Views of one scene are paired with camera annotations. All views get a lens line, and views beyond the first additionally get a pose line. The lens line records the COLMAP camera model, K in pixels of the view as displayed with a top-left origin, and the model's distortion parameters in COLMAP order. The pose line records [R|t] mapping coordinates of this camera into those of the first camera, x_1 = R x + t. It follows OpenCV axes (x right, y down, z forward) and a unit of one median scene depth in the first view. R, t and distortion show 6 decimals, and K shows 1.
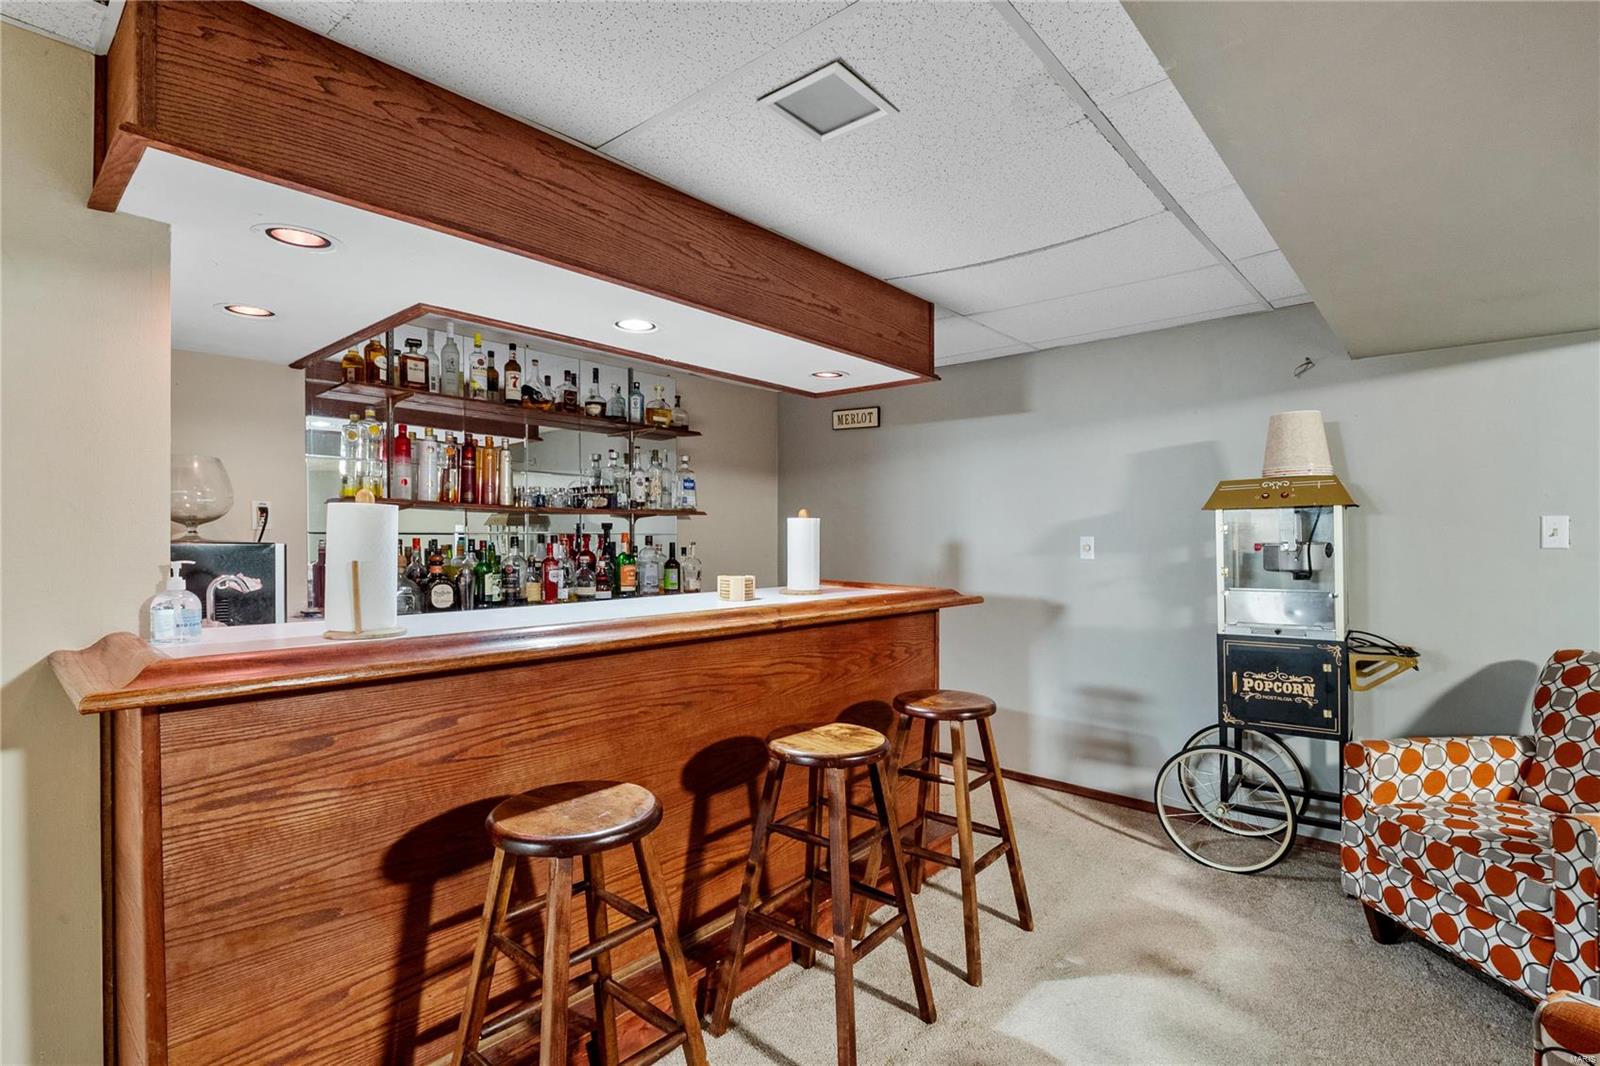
lens RADIAL K [[761.9, 0, 797.3], [0, 761.9, 558.7], [0, 0, 1]] dist [-0.014439, 0.001506]
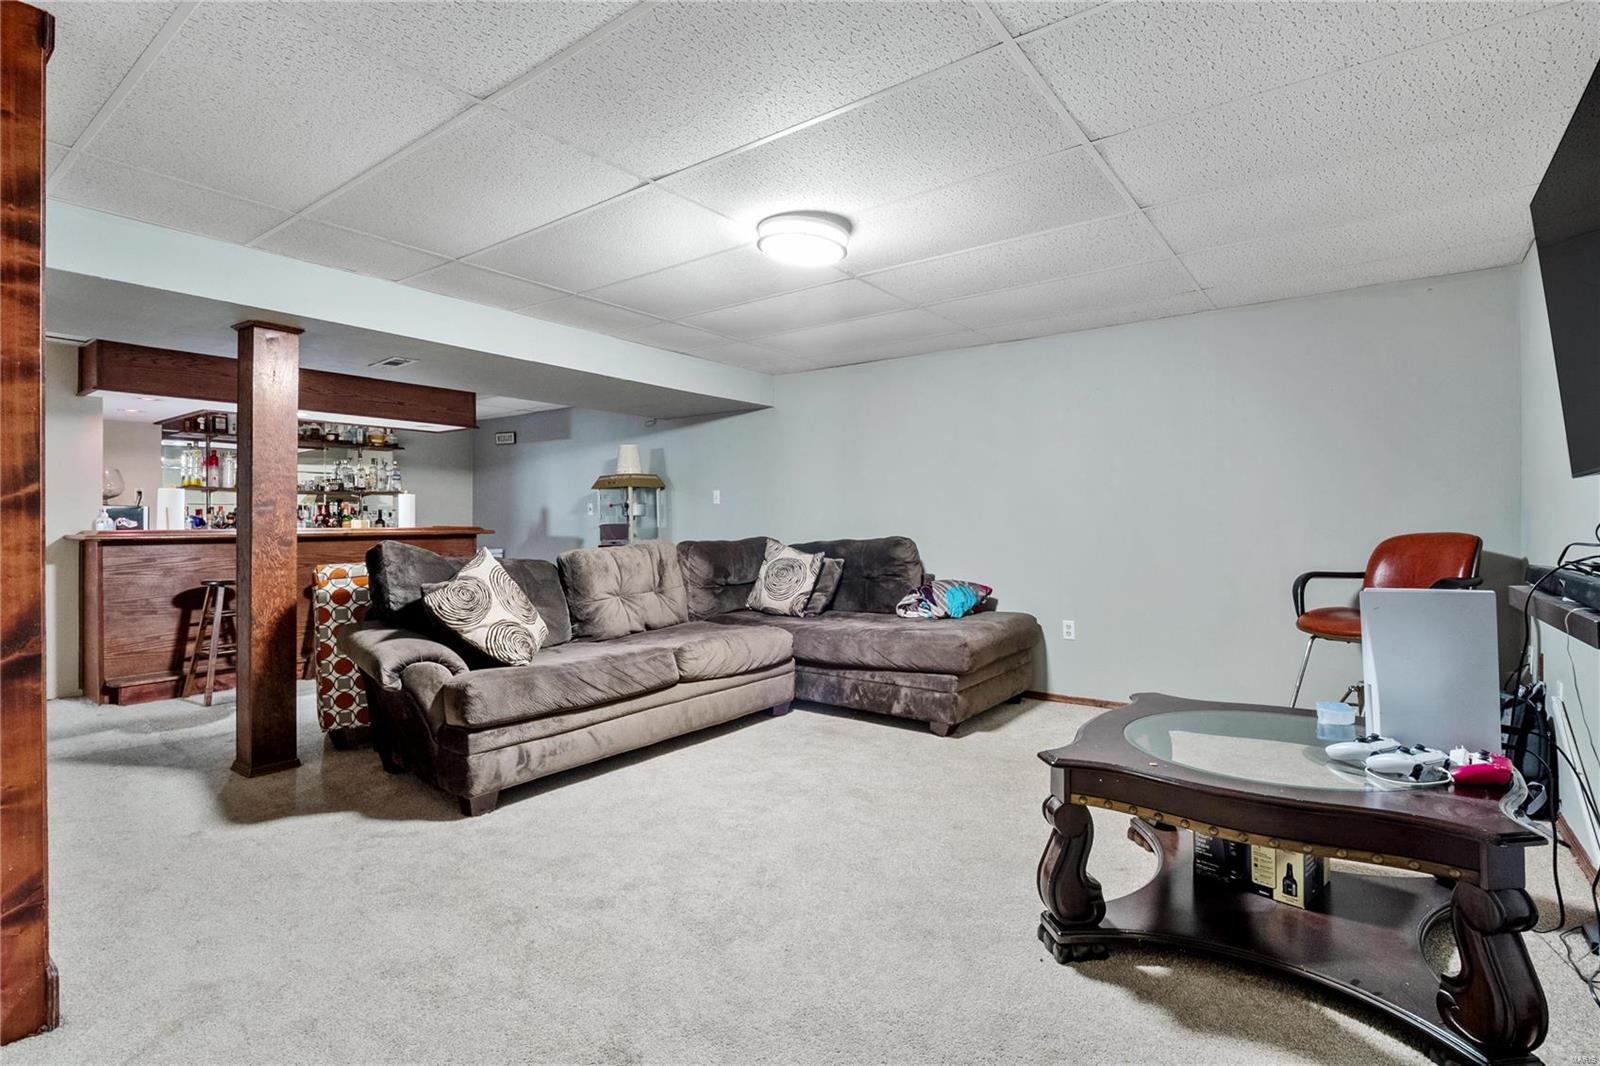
lens RADIAL K [[761.9, 0, 784.2], [0, 761.9, 525.0], [0, 0, 1]] dist [-0.014439, 0.001506]
pose [[0.996977, -0.009998, 0.077046, 1.262275], [0.011749, 0.999682, -0.022310, 0.129347], [-0.076798, 0.023148, 0.996778, -1.687593]]
